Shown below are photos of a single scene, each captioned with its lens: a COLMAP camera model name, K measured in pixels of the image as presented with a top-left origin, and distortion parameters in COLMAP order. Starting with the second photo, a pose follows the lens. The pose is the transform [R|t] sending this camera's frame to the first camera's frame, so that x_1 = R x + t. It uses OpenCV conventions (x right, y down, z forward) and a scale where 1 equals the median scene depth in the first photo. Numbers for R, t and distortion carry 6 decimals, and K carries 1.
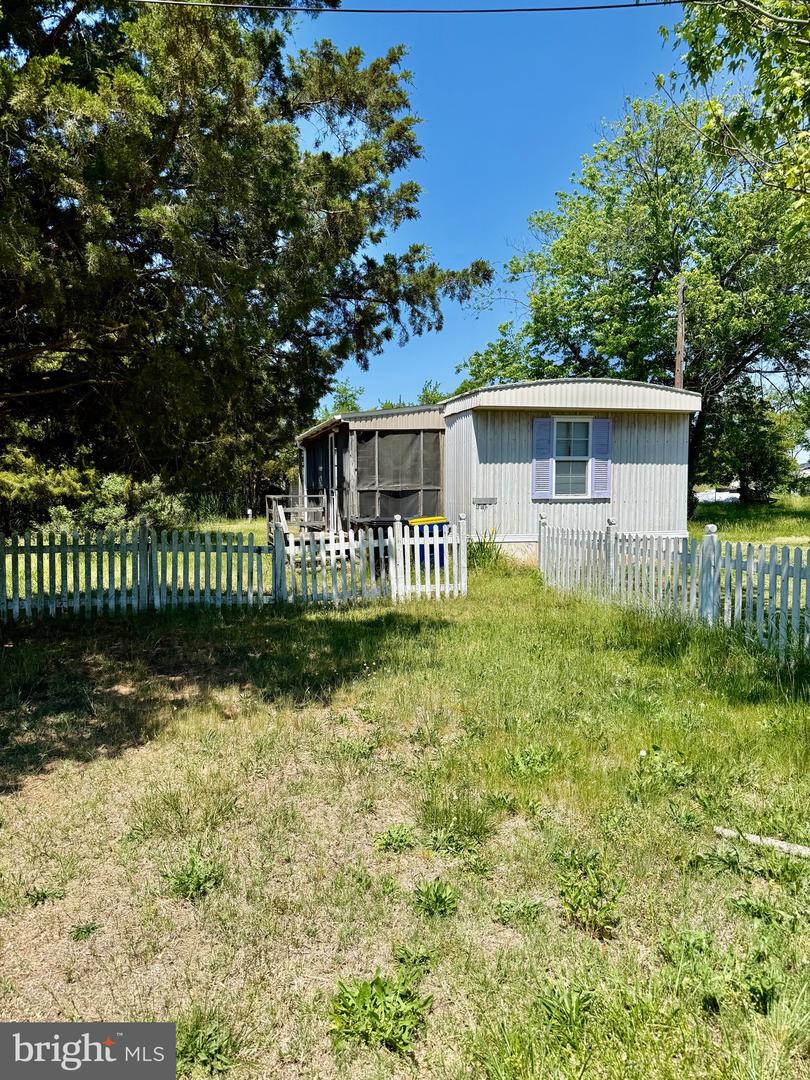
lens RADIAL K [[740.8, 0, 405.0], [0, 740.8, 540.0], [0, 0, 1]] dist [0.171844, -0.341295]
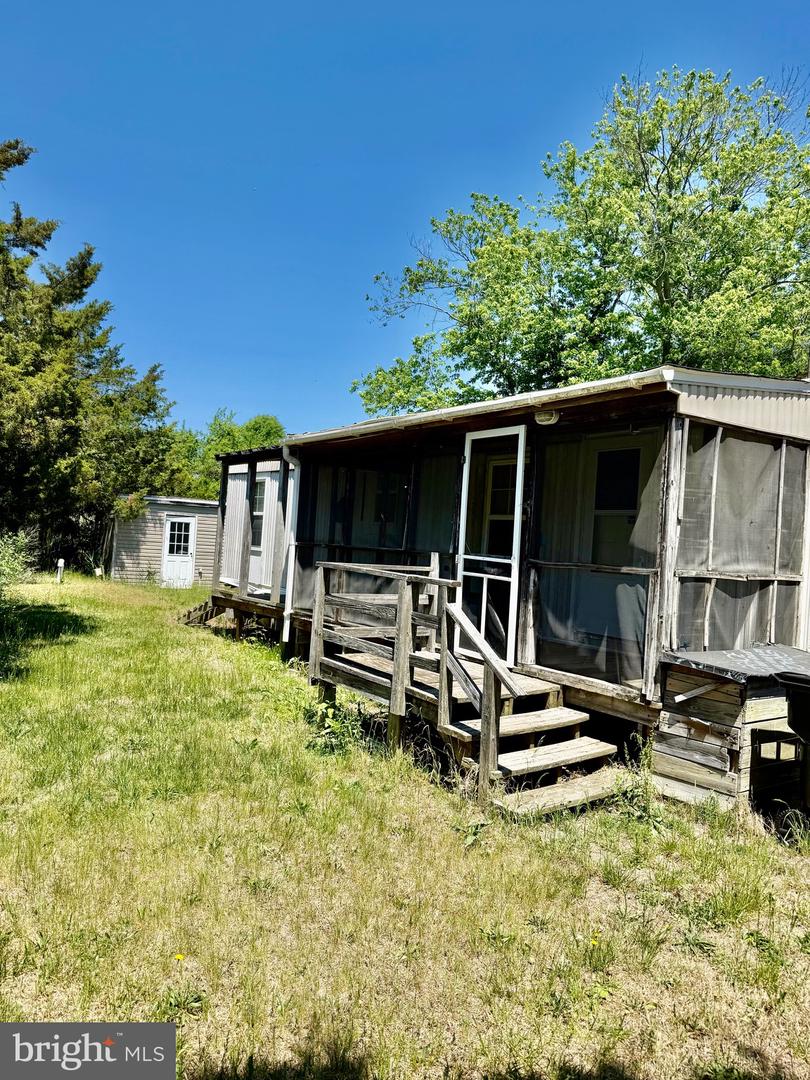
lens RADIAL K [[740.8, 0, 405.0], [0, 740.8, 540.0], [0, 0, 1]] dist [0.171844, -0.341295]
pose [[0.937904, 0.066515, 0.340457, -0.329678], [-0.044695, 0.996435, -0.071547, -0.052681], [-0.344002, 0.051887, 0.937534, 0.702696]]
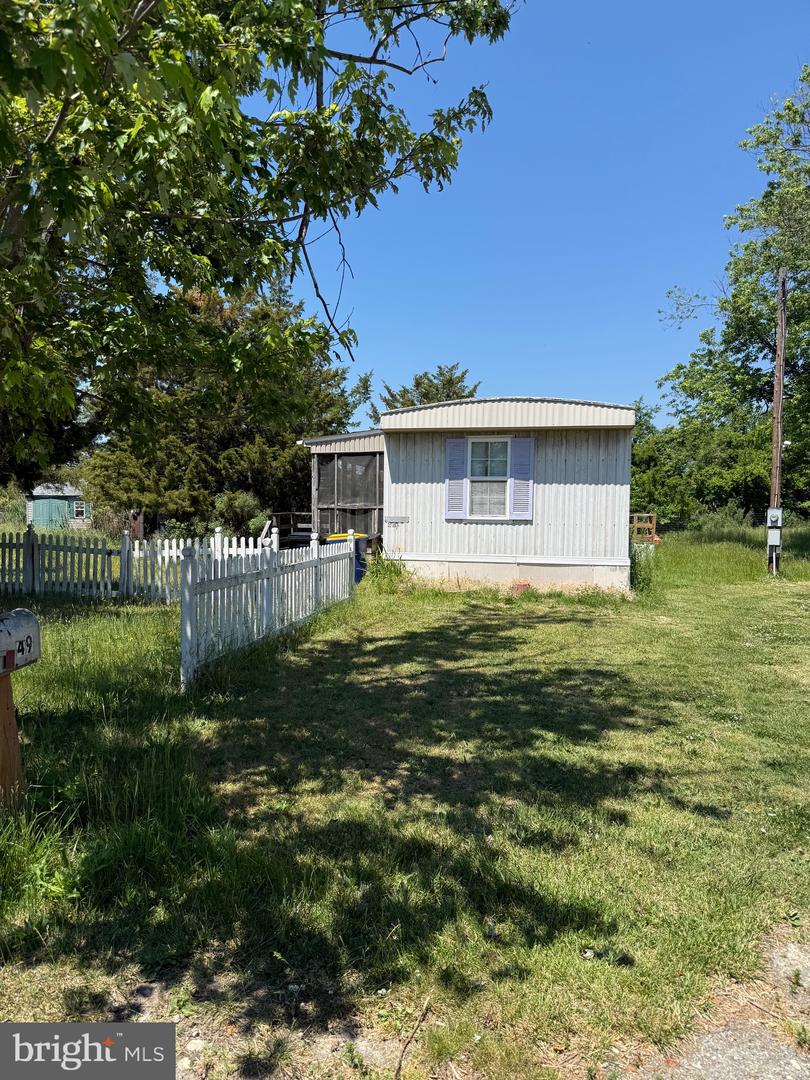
lens RADIAL K [[740.8, 0, 405.0], [0, 740.8, 540.0], [0, 0, 1]] dist [0.171844, -0.341295]
pose [[0.890136, 0.032811, -0.454511, 0.564140], [-0.046864, 0.998707, -0.019685, -0.003850], [0.453278, 0.038823, 0.890523, 0.079846]]
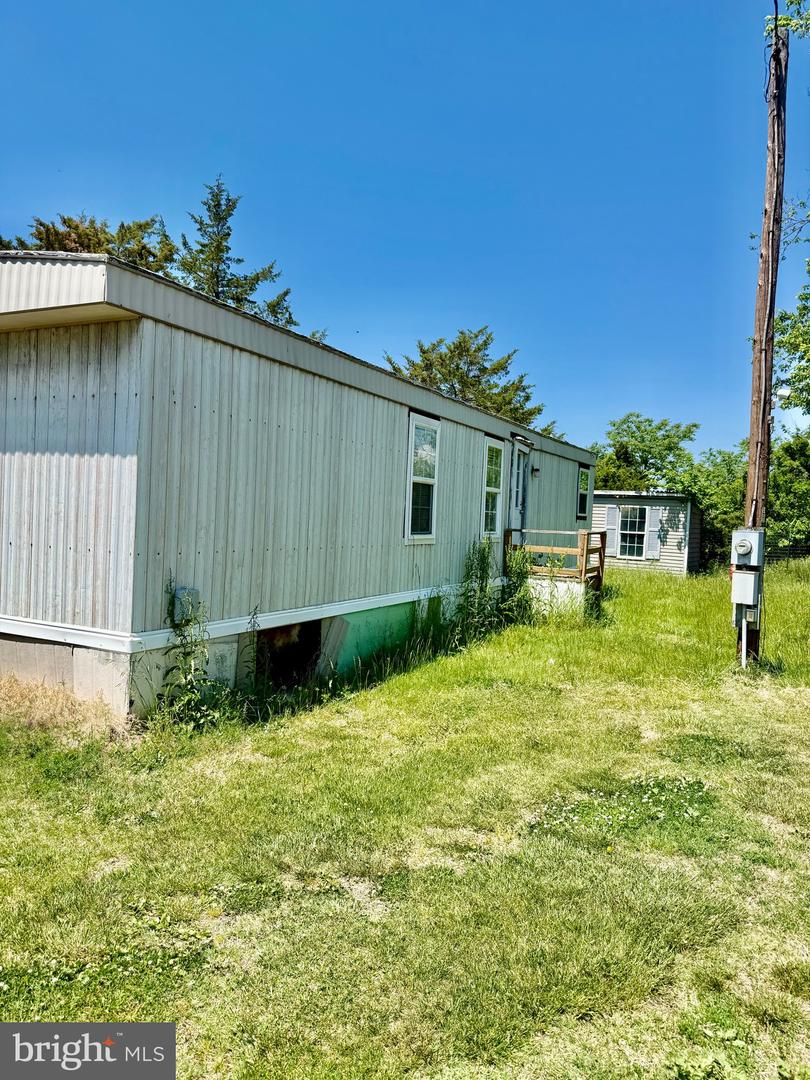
lens RADIAL K [[740.8, 0, 405.0], [0, 740.8, 540.0], [0, 0, 1]] dist [0.171844, -0.341295]
pose [[0.732500, 0.060226, -0.678098, 0.747489], [-0.090940, 0.995808, -0.009792, -0.069549], [0.674666, 0.068839, 0.734906, 0.846578]]
